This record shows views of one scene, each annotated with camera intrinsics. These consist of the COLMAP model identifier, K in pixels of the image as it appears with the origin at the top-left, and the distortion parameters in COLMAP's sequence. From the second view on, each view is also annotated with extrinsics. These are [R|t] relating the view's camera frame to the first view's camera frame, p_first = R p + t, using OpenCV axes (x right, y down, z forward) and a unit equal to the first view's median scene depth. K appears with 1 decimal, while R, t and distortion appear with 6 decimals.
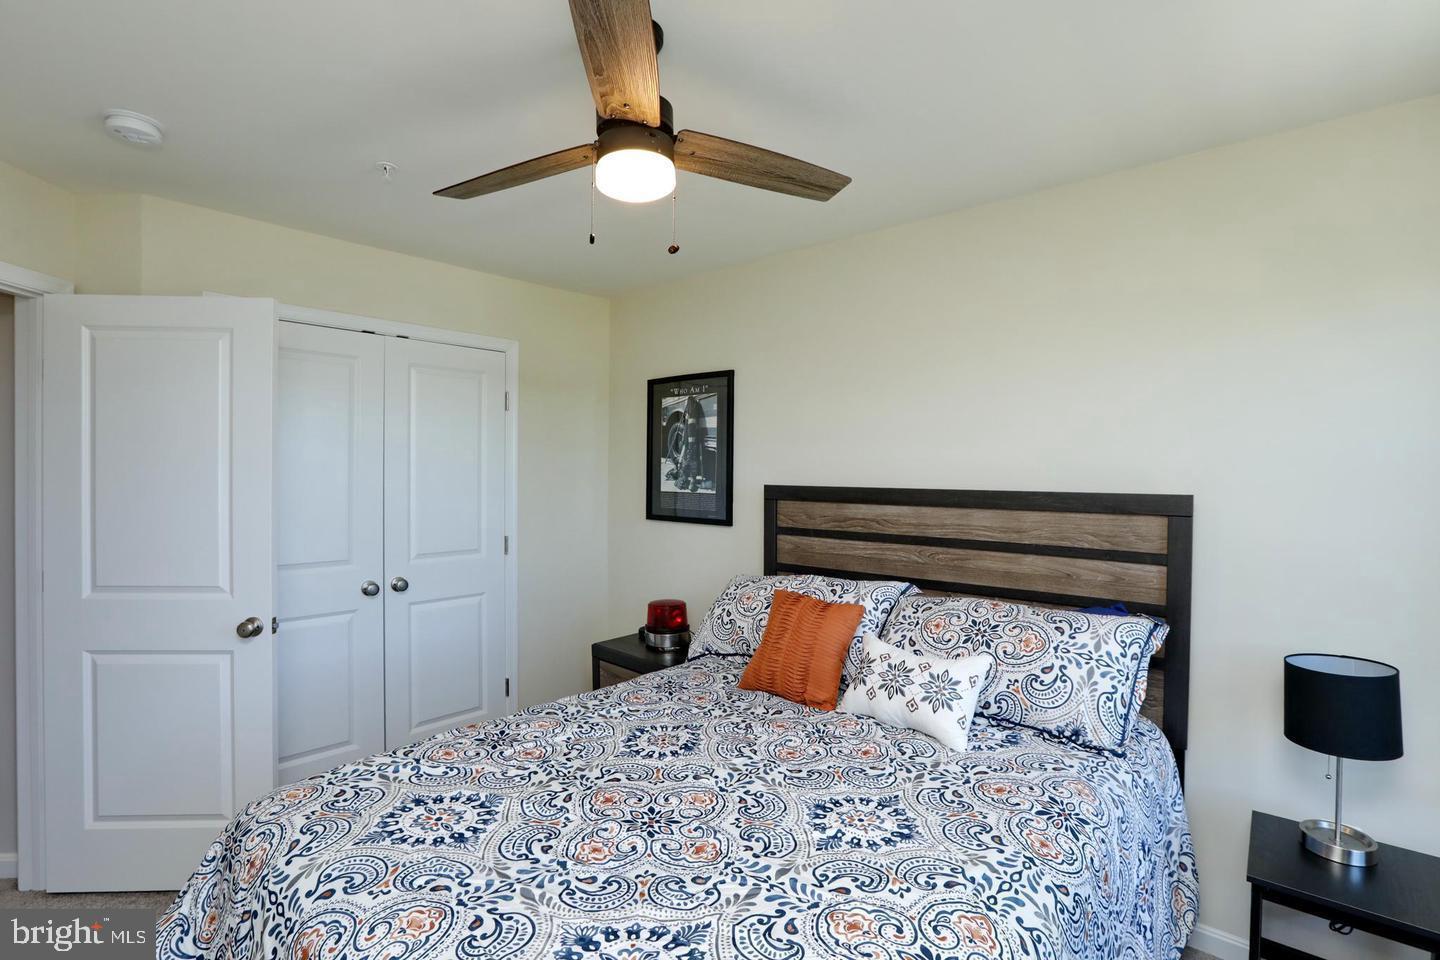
lens RADIAL K [[683.0, 0, 715.2], [0, 683.0, 473.8], [0, 0, 1]] dist [-0.044764, 0.011487]
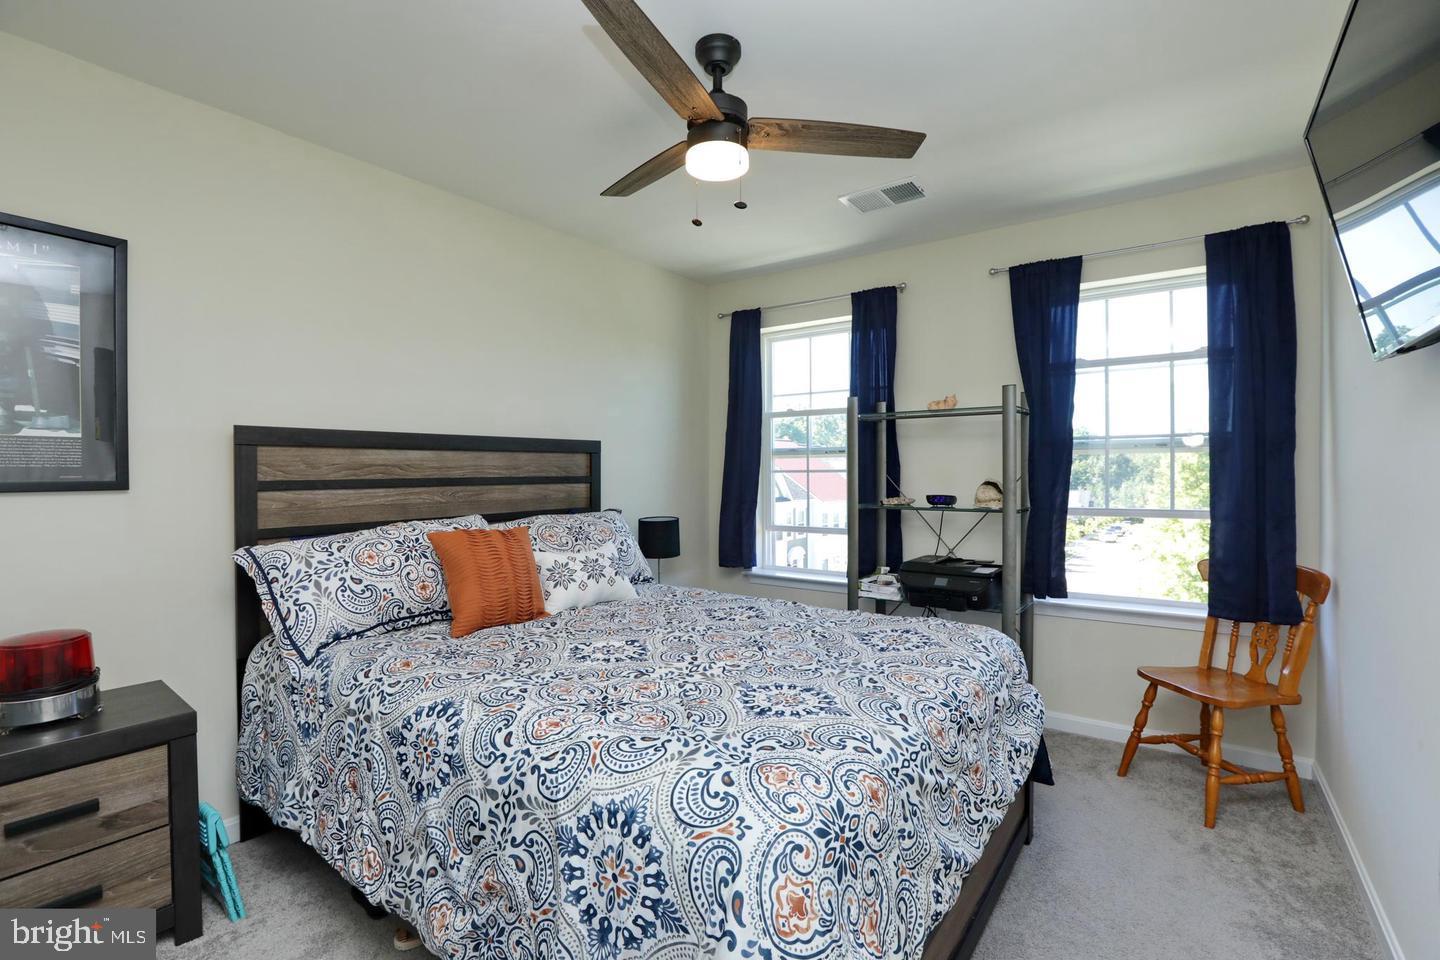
lens RADIAL K [[683.0, 0, 715.1], [0, 683.0, 475.1], [0, 0, 1]] dist [-0.044764, 0.011487]
pose [[-0.124374, -0.010158, 0.992183, -0.823142], [0.009702, 0.999887, 0.011453, 0.078281], [-0.992188, 0.011050, -0.124261, 0.694355]]
